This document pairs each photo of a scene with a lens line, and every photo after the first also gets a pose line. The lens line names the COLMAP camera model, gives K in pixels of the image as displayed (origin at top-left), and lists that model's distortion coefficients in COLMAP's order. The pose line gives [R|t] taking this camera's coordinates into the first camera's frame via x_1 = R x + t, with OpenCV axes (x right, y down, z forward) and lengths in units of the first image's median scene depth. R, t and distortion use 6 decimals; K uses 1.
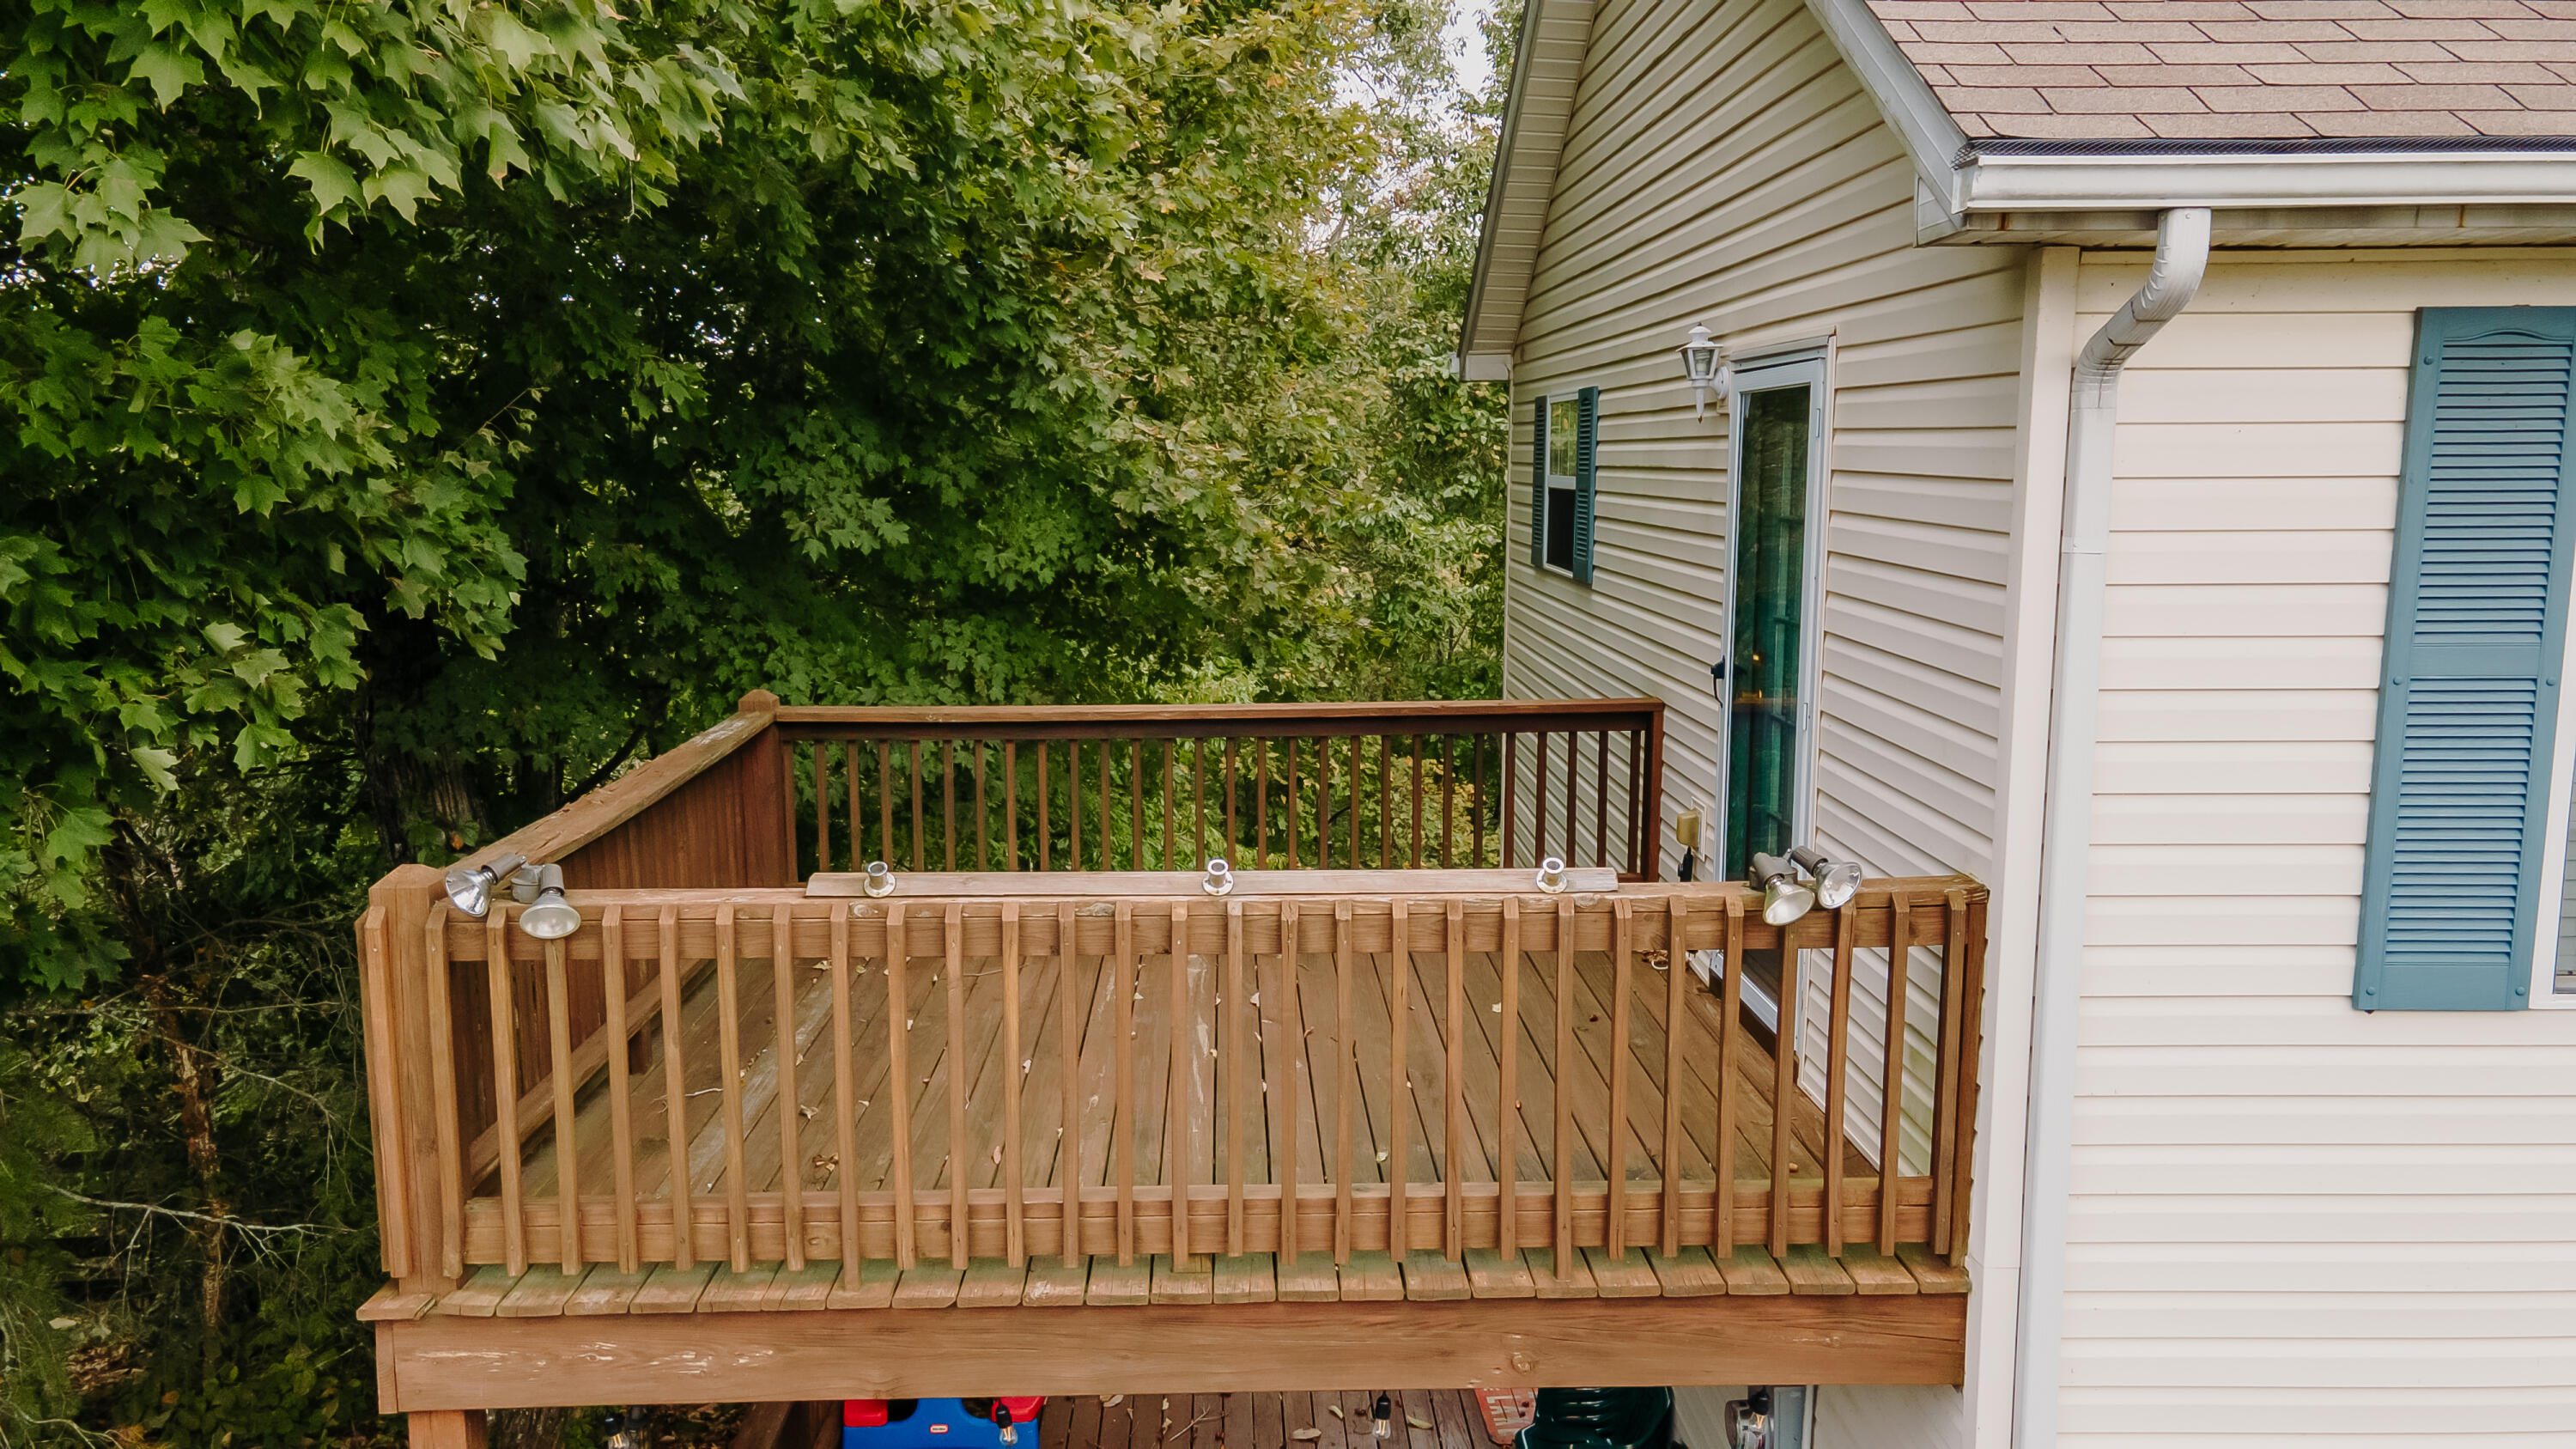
lens RADIAL K [[1899.1, 0, 1277.7], [0, 1899.1, 728.8], [0, 0, 1]] dist [0.059751, -0.001709]
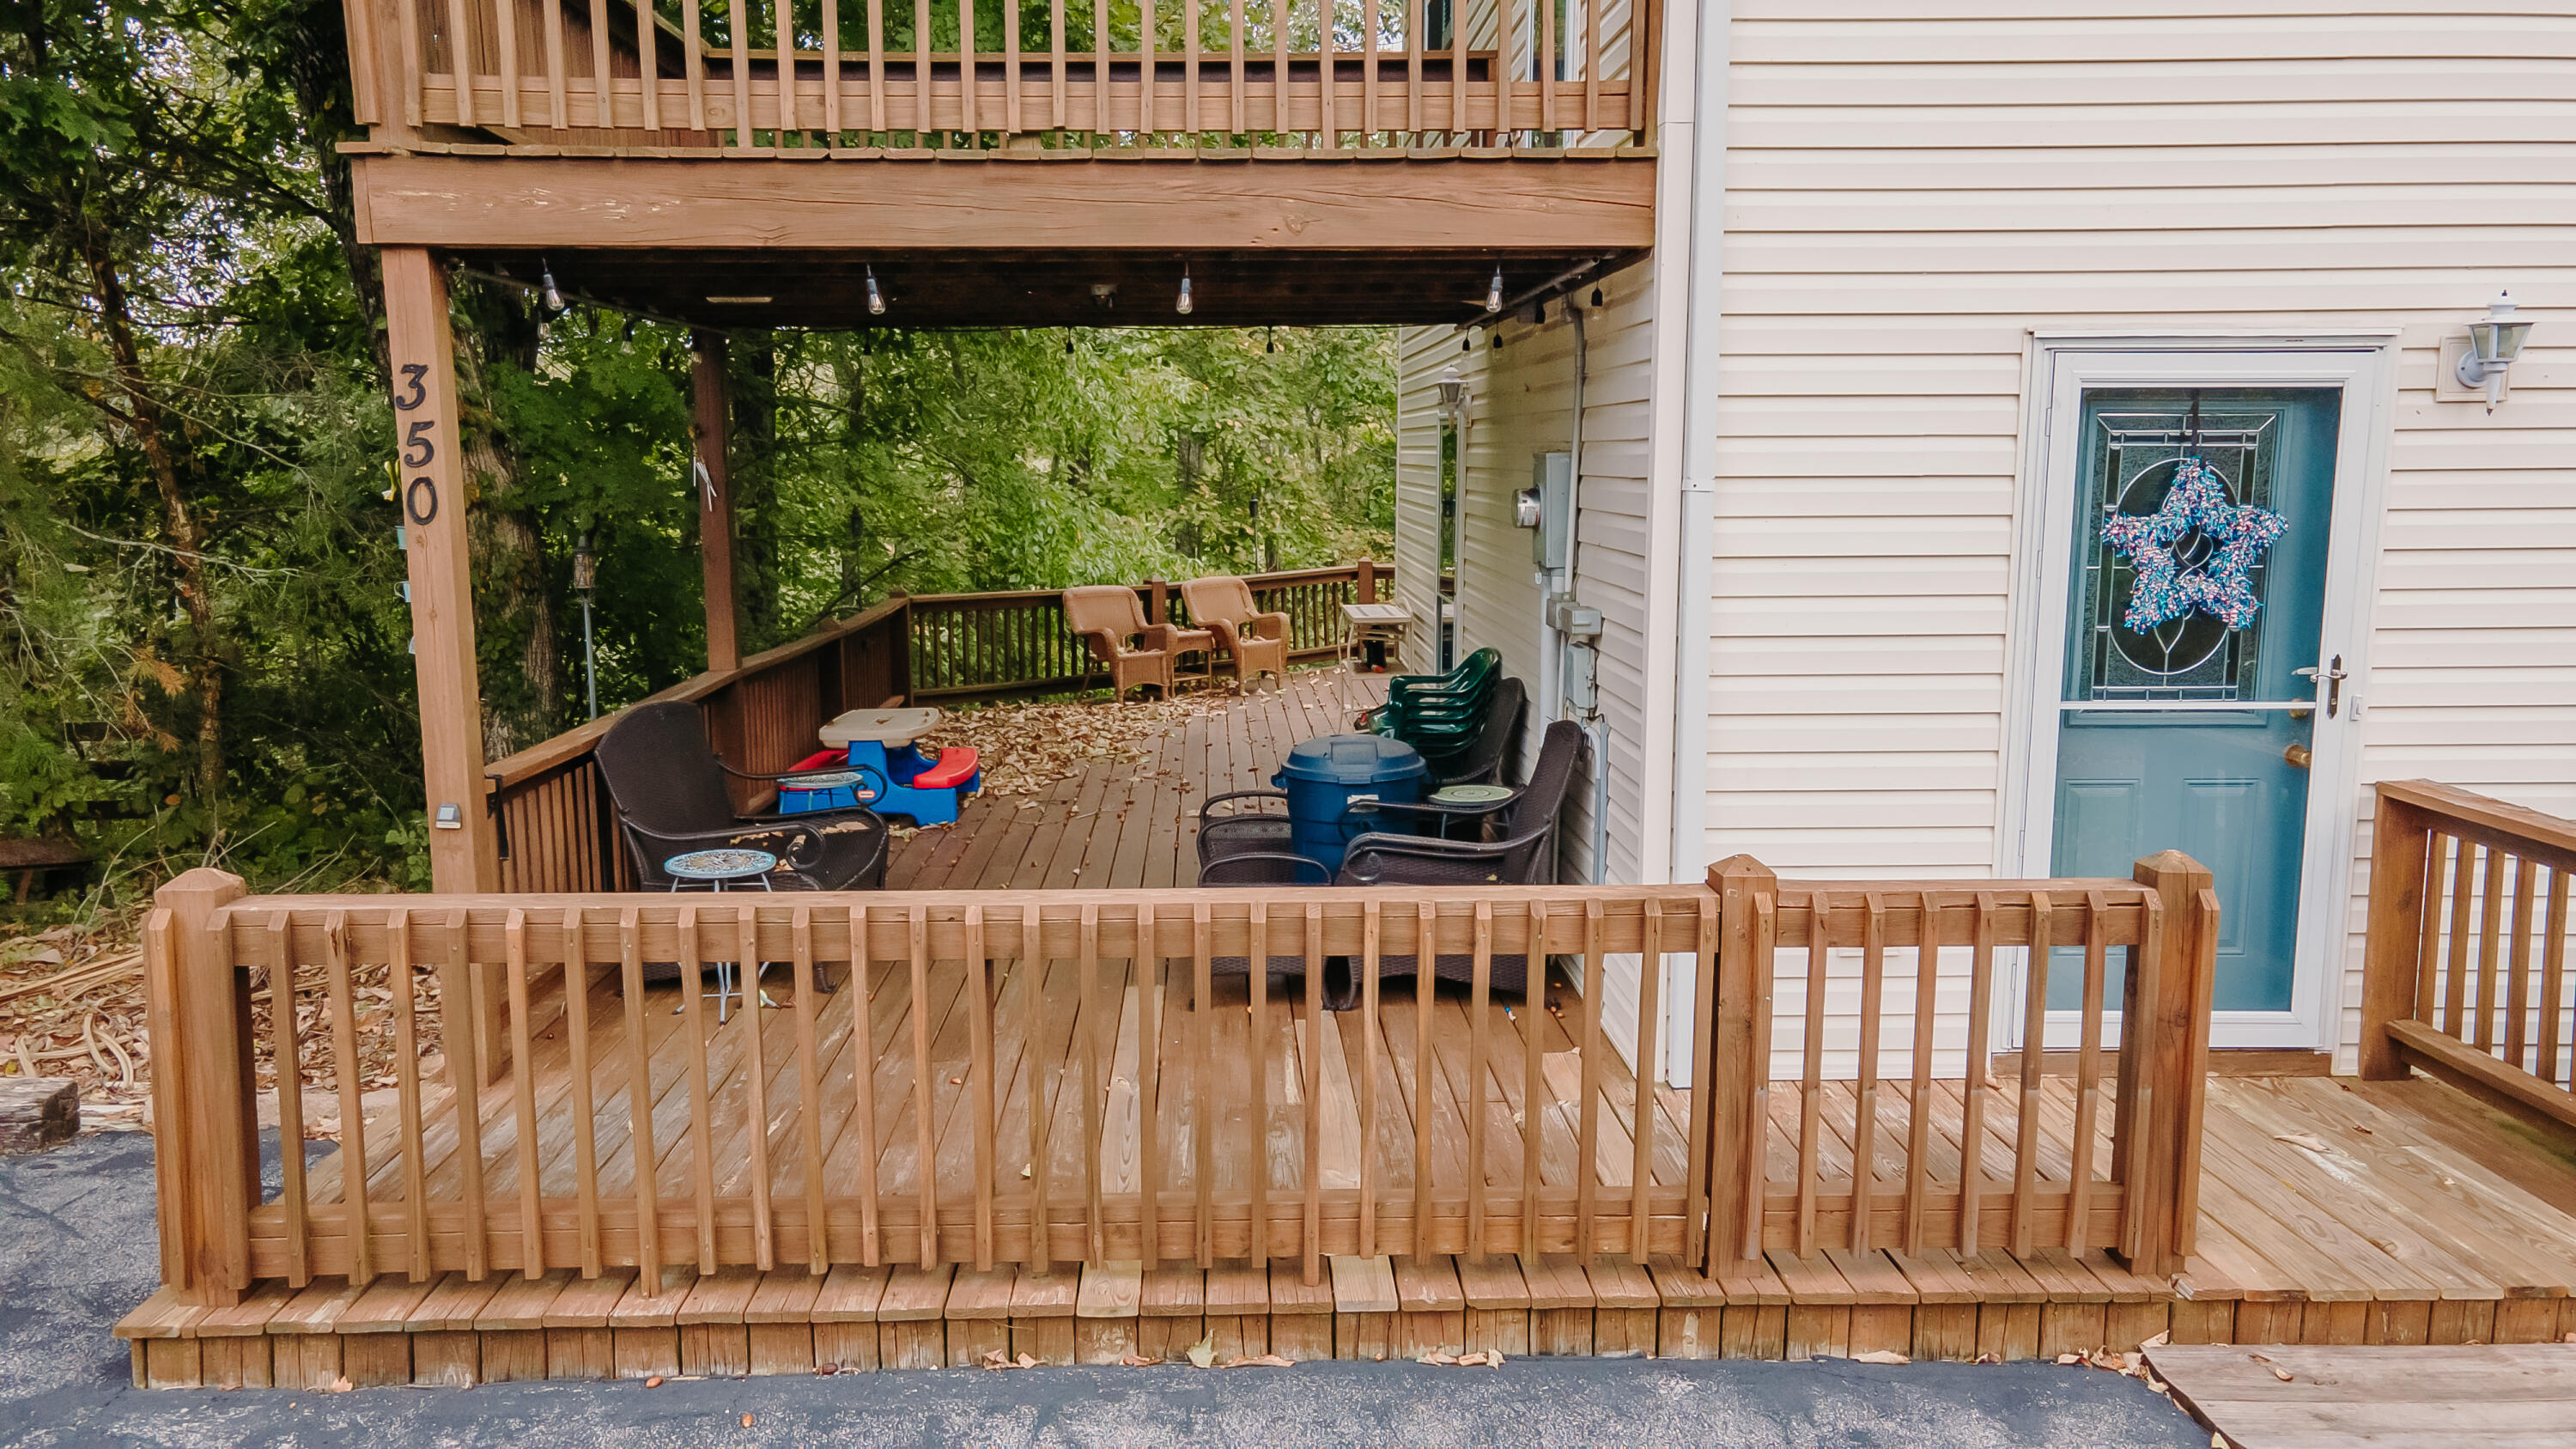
lens RADIAL K [[1899.1, 0, 1277.7], [0, 1899.1, 728.8], [0, 0, 1]] dist [0.059751, -0.001709]
pose [[0.999939, 0.001171, 0.011006, 0.103993], [-0.001124, 0.999990, -0.004283, 0.665535], [-0.011011, 0.004270, 0.999930, -0.222742]]
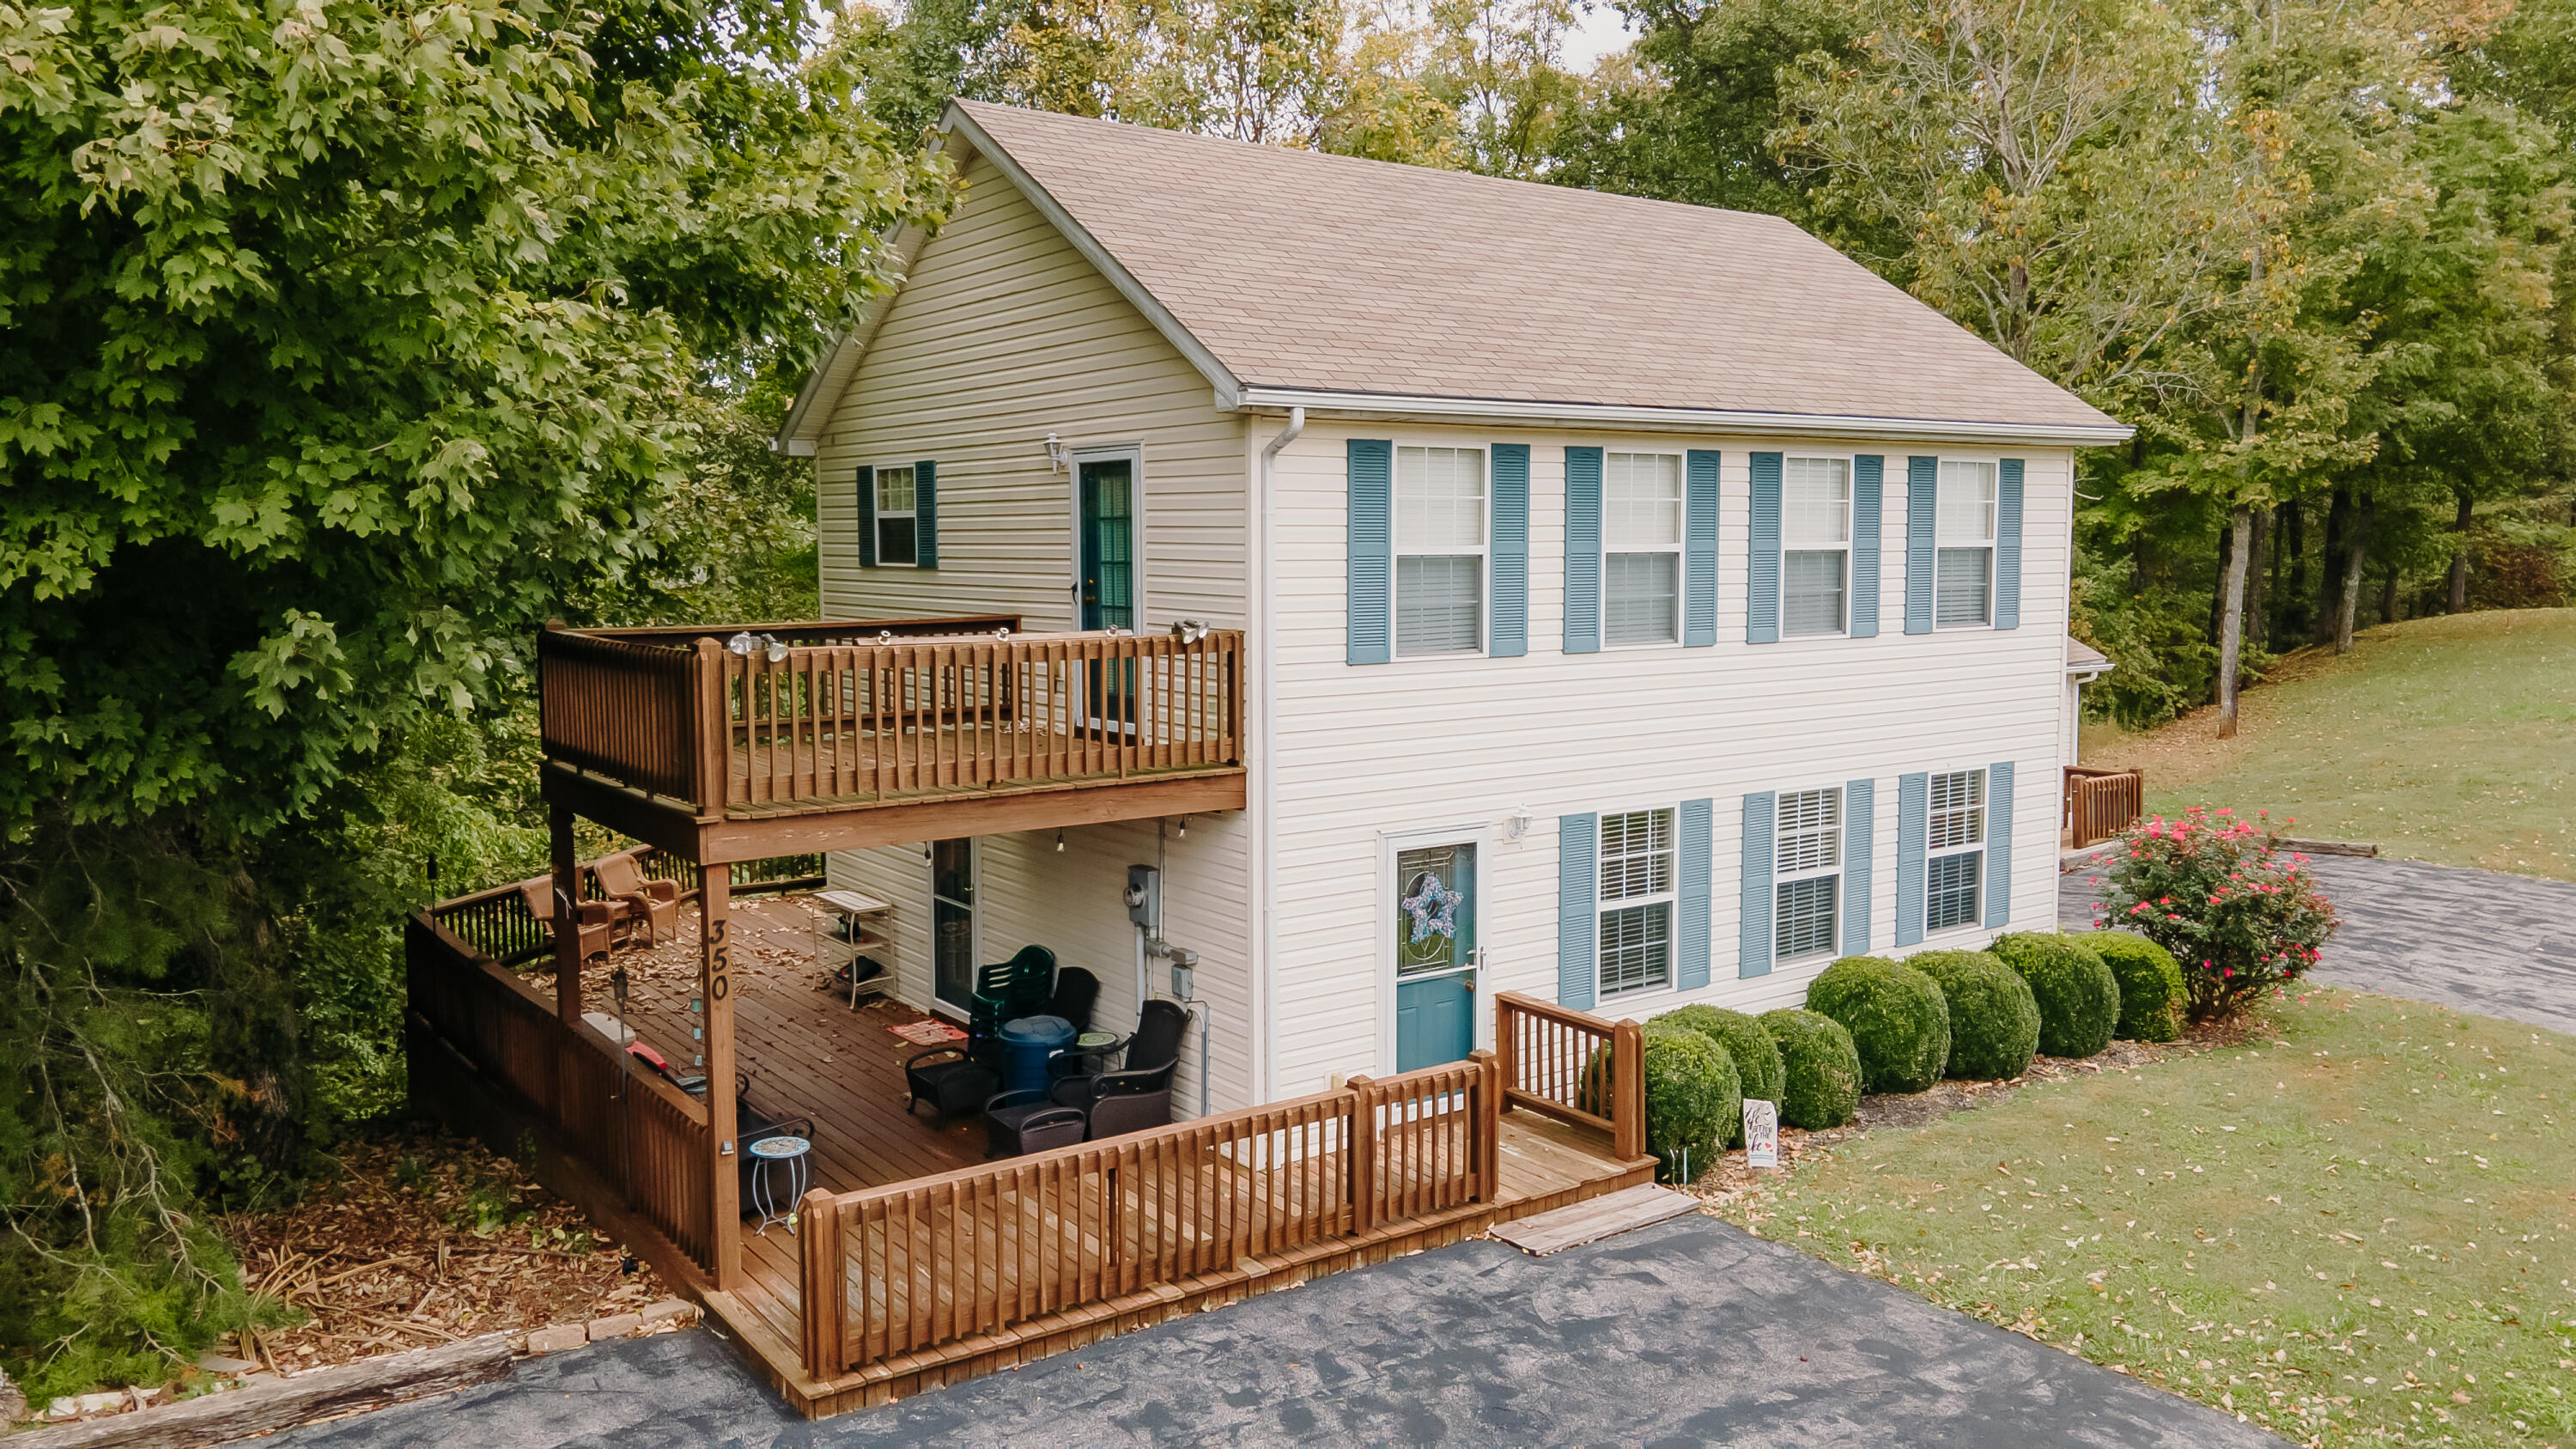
lens RADIAL K [[1899.1, 0, 1277.7], [0, 1899.1, 728.8], [0, 0, 1]] dist [0.059751, -0.001709]
pose [[0.831456, -0.056566, 0.552703, -1.175647], [0.082716, 0.996320, -0.022466, 0.296793], [-0.549398, 0.064397, 0.833075, -1.405733]]
